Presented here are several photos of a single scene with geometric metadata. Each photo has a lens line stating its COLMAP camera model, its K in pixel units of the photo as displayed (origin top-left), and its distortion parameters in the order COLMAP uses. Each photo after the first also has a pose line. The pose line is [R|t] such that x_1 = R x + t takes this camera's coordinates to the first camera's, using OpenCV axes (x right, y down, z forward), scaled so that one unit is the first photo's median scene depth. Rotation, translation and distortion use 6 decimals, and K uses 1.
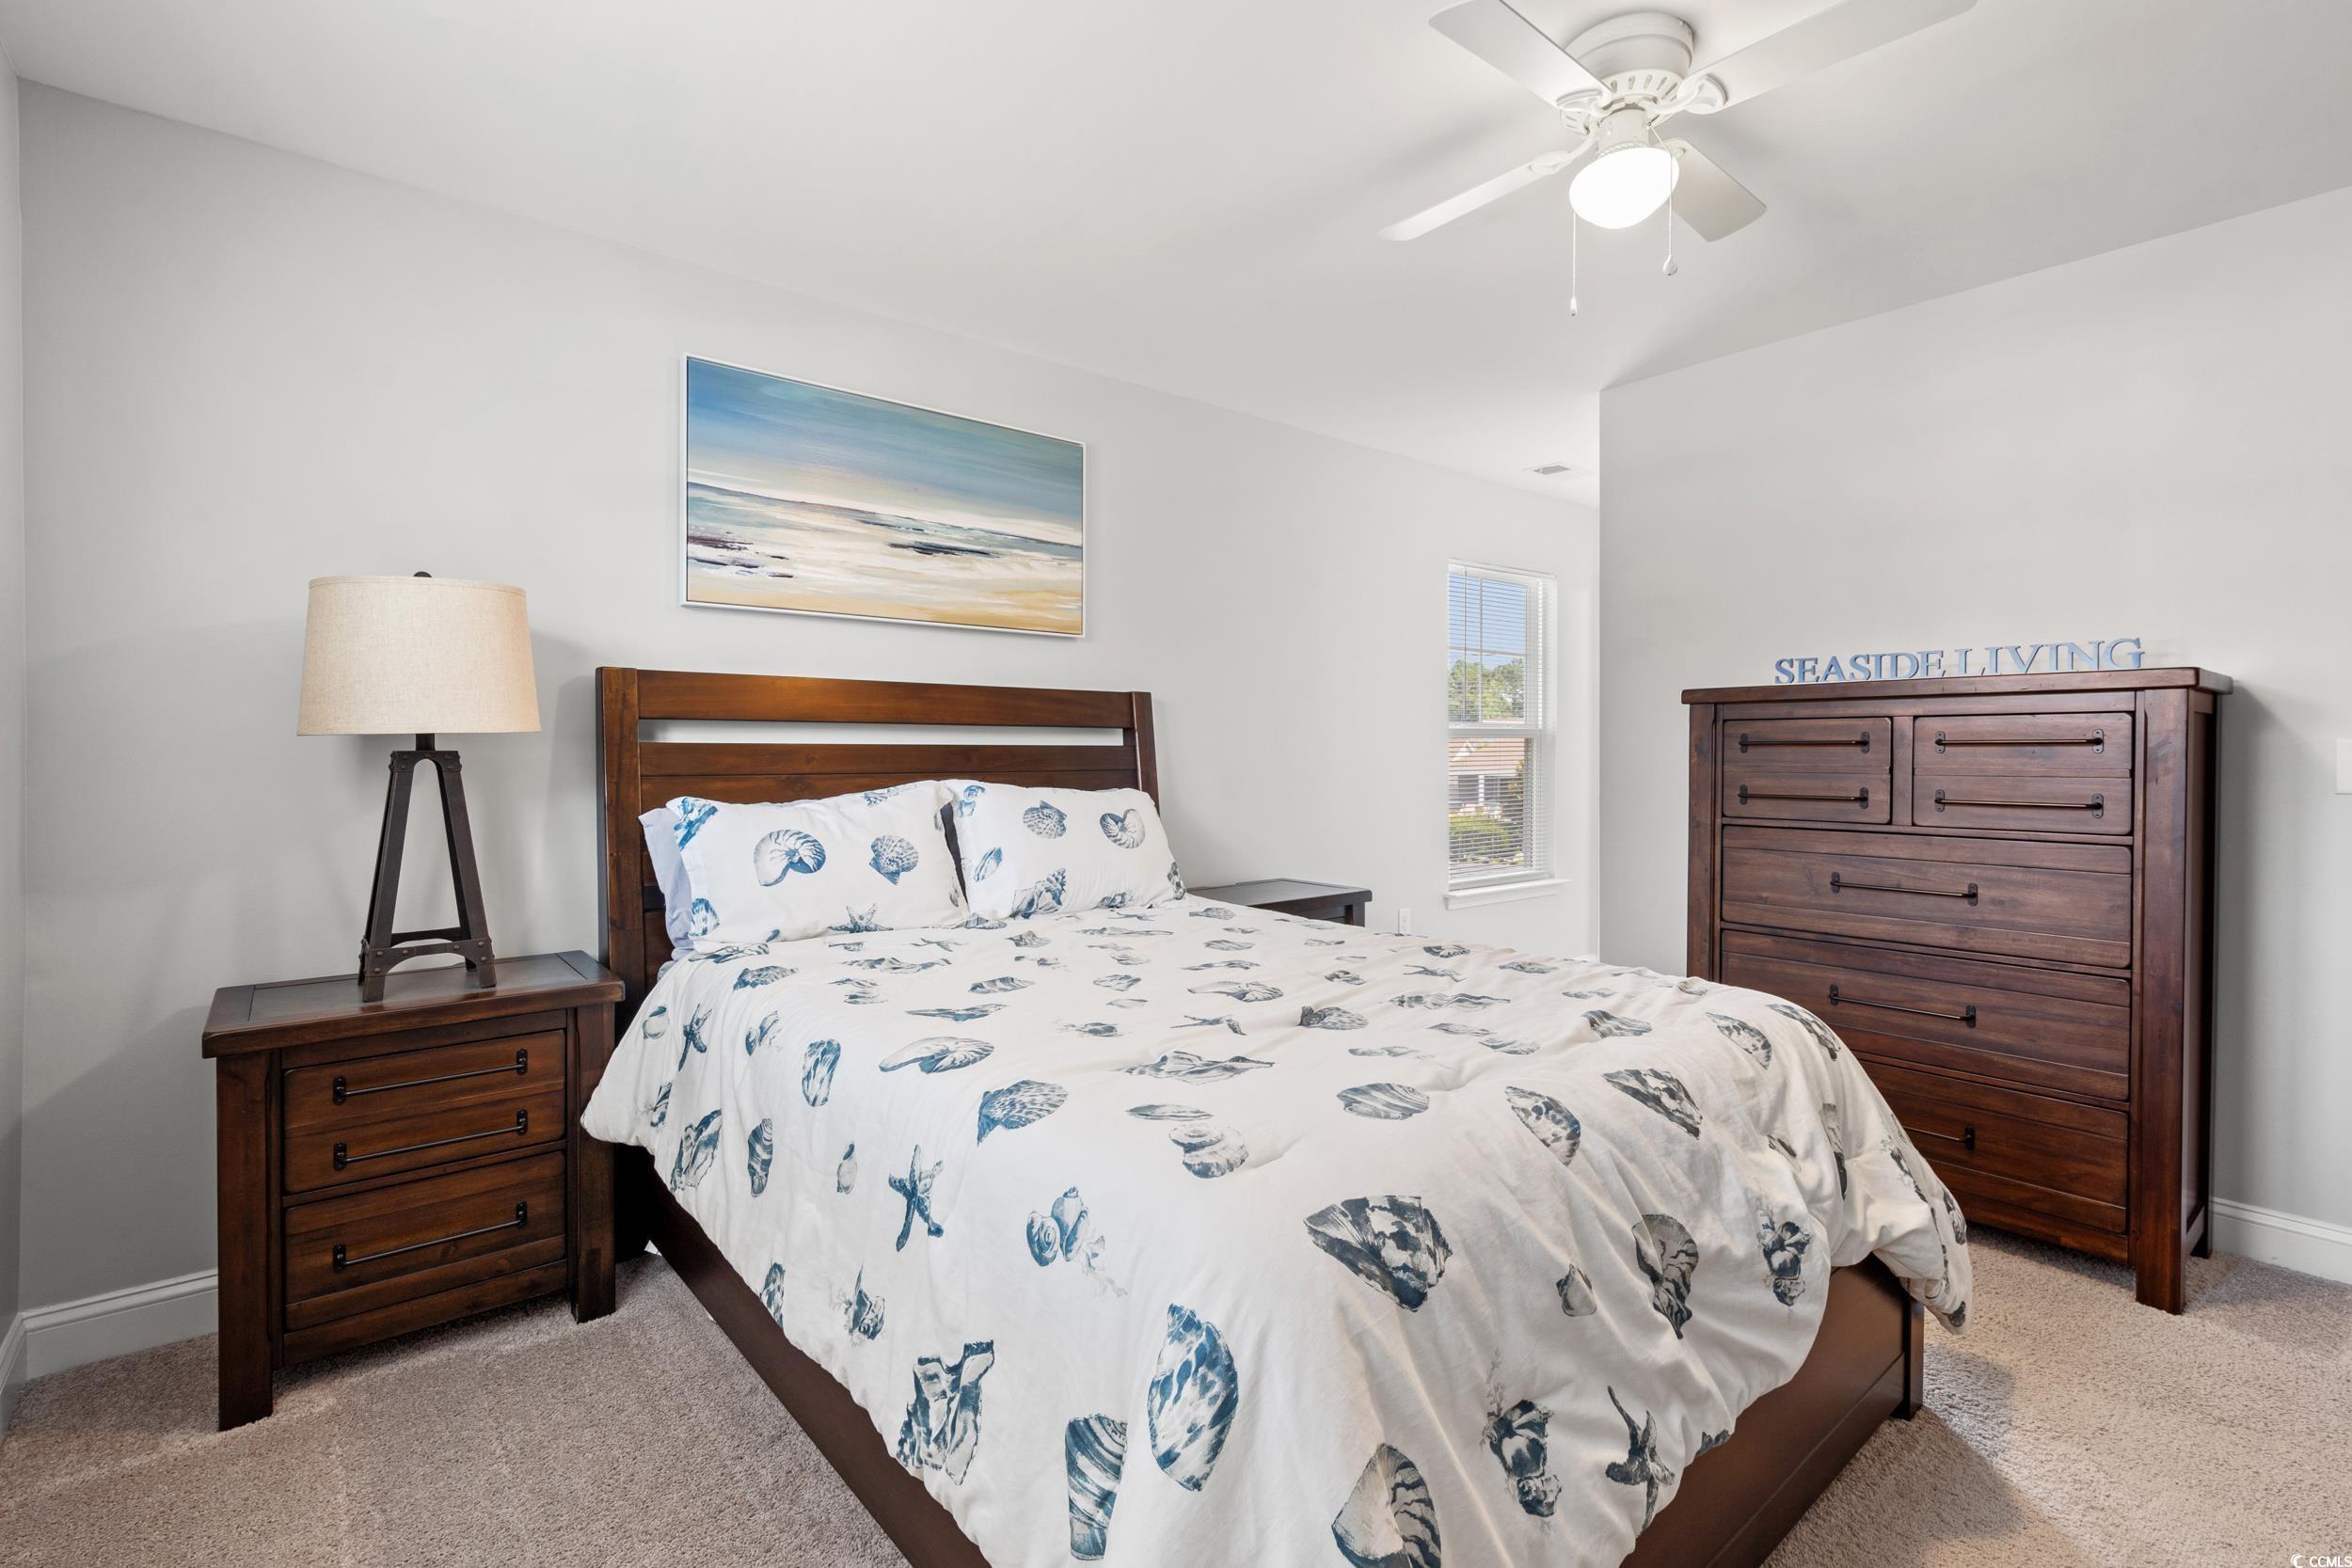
lens RADIAL K [[1073.3, 0, 1175.0], [0, 1073.3, 770.3], [0, 0, 1]] dist [-0.007798, 0.003002]
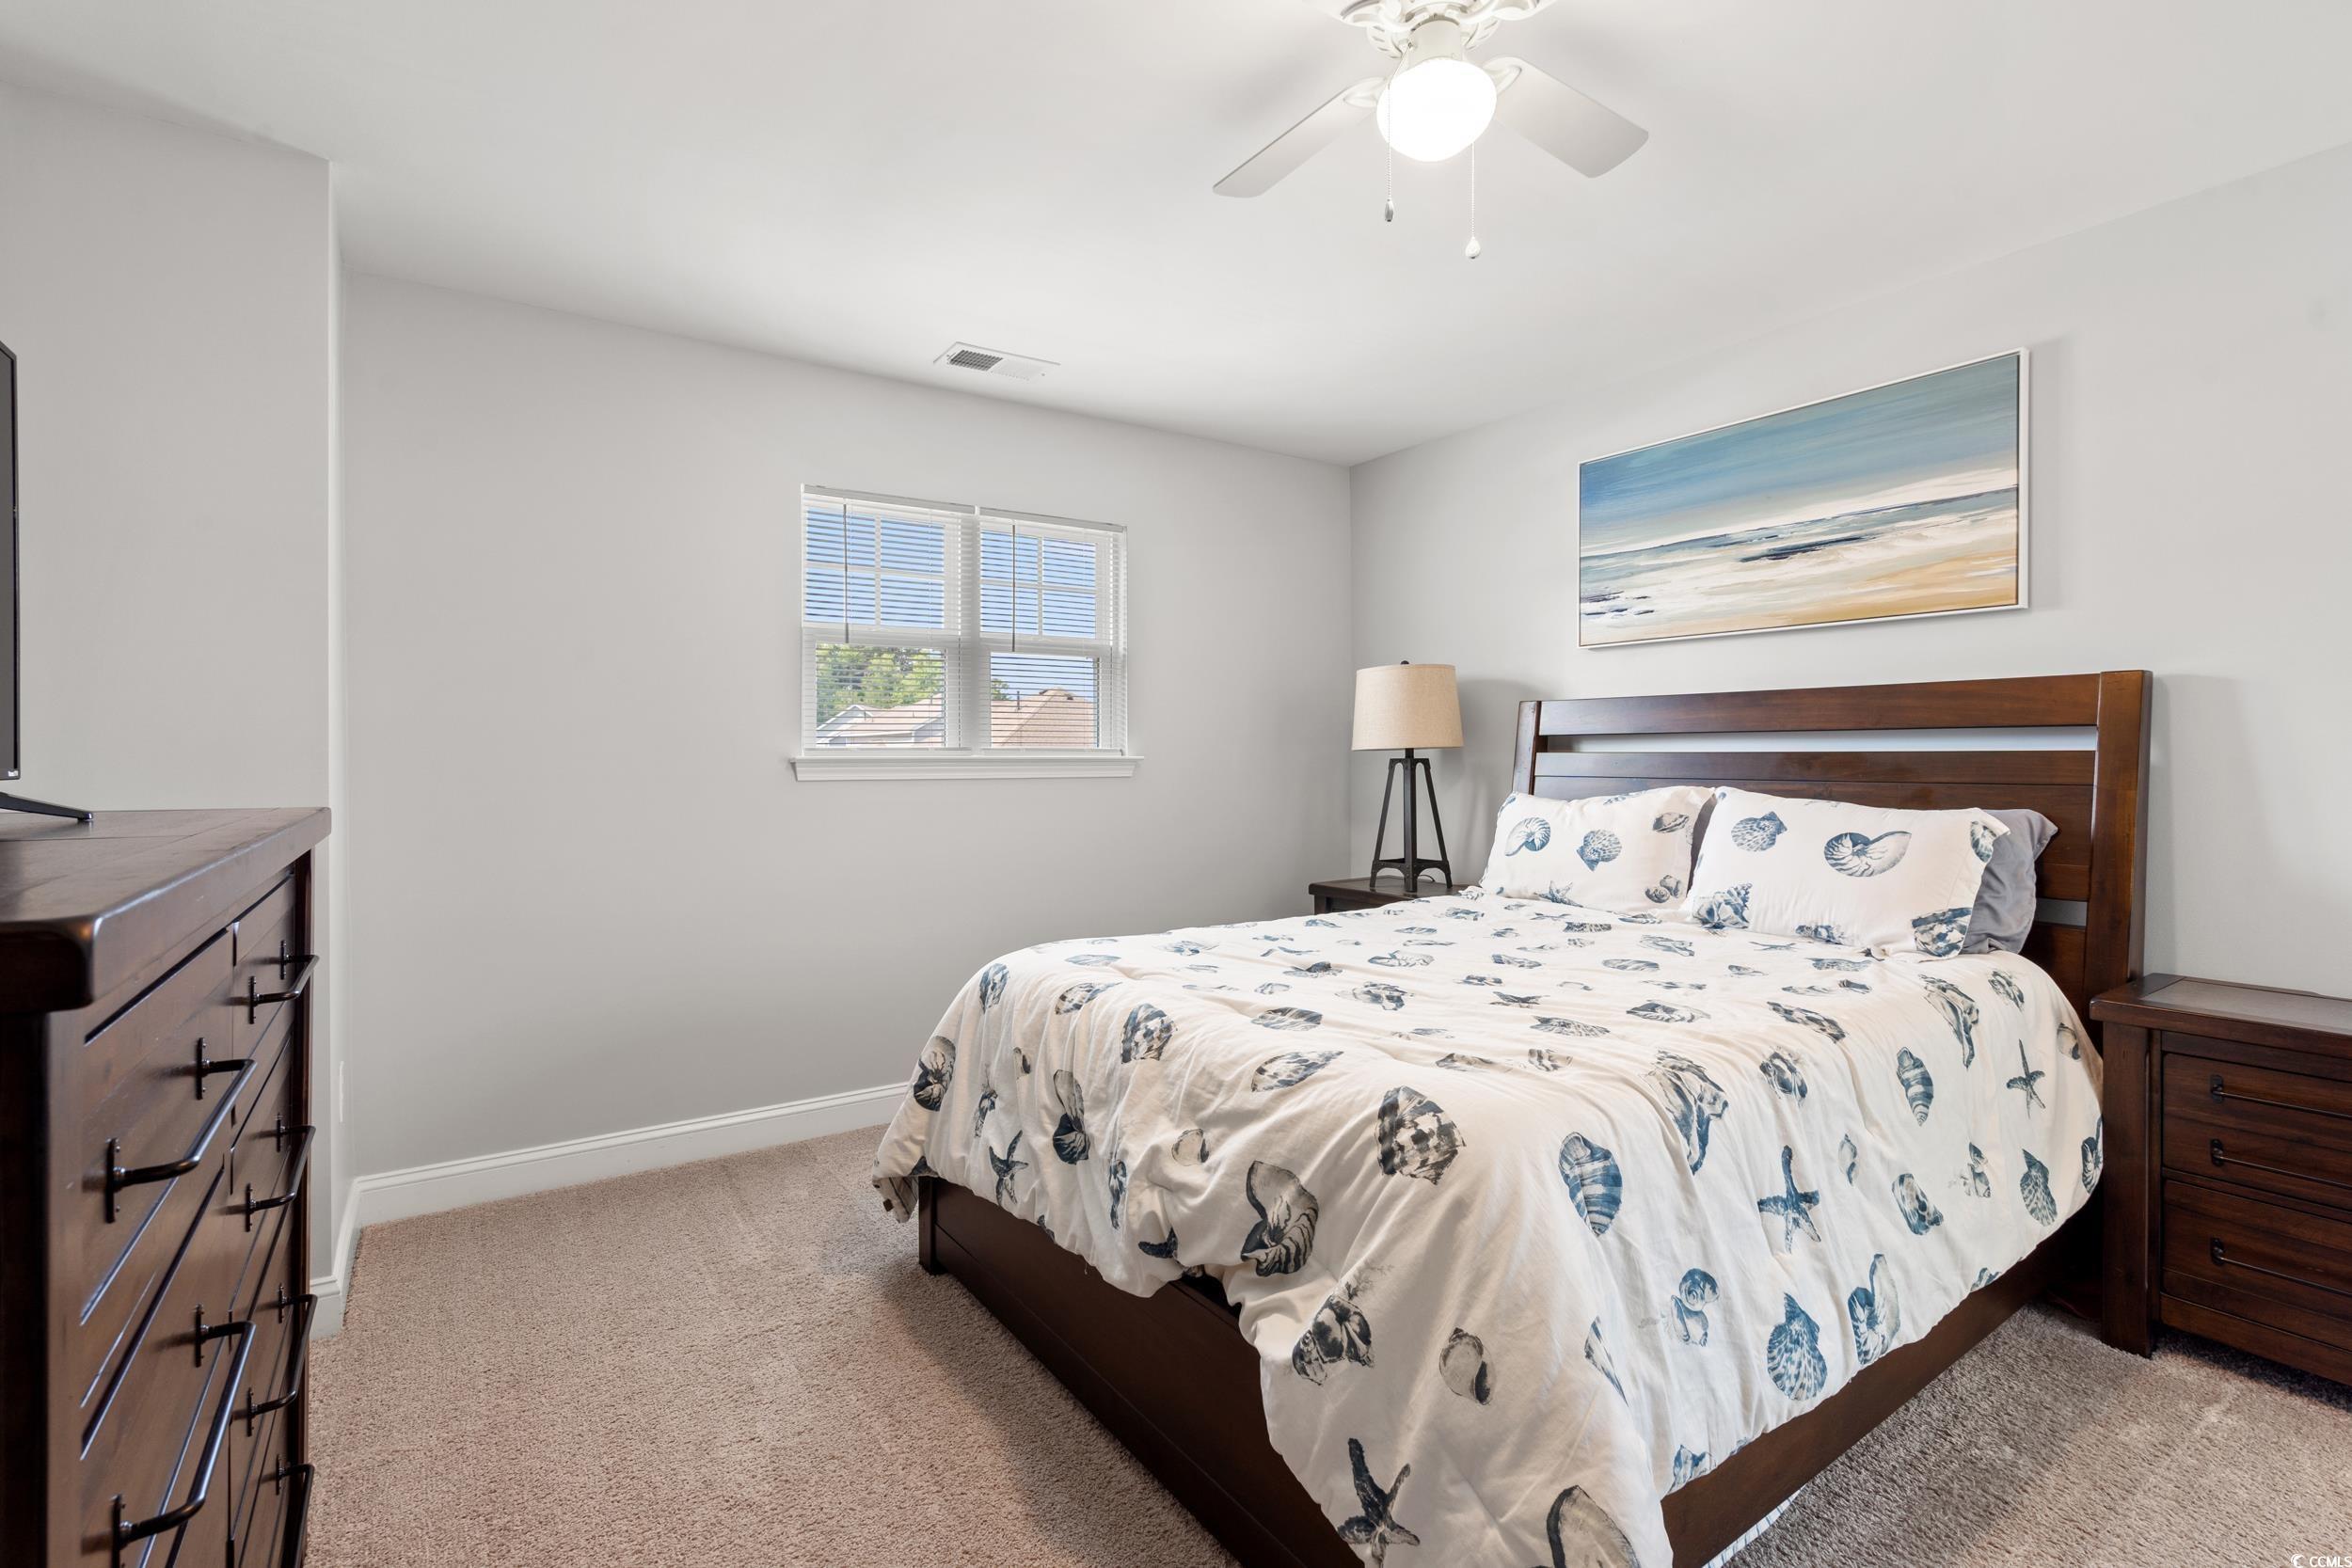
lens RADIAL K [[1073.3, 0, 1175.3], [0, 1073.3, 771.4], [0, 0, 1]] dist [-0.007798, 0.003002]
pose [[-0.089152, 0.014833, -0.995908, 0.879660], [-0.014042, 0.999771, 0.016148, -0.015064], [0.995919, 0.015424, -0.088923, 0.585193]]
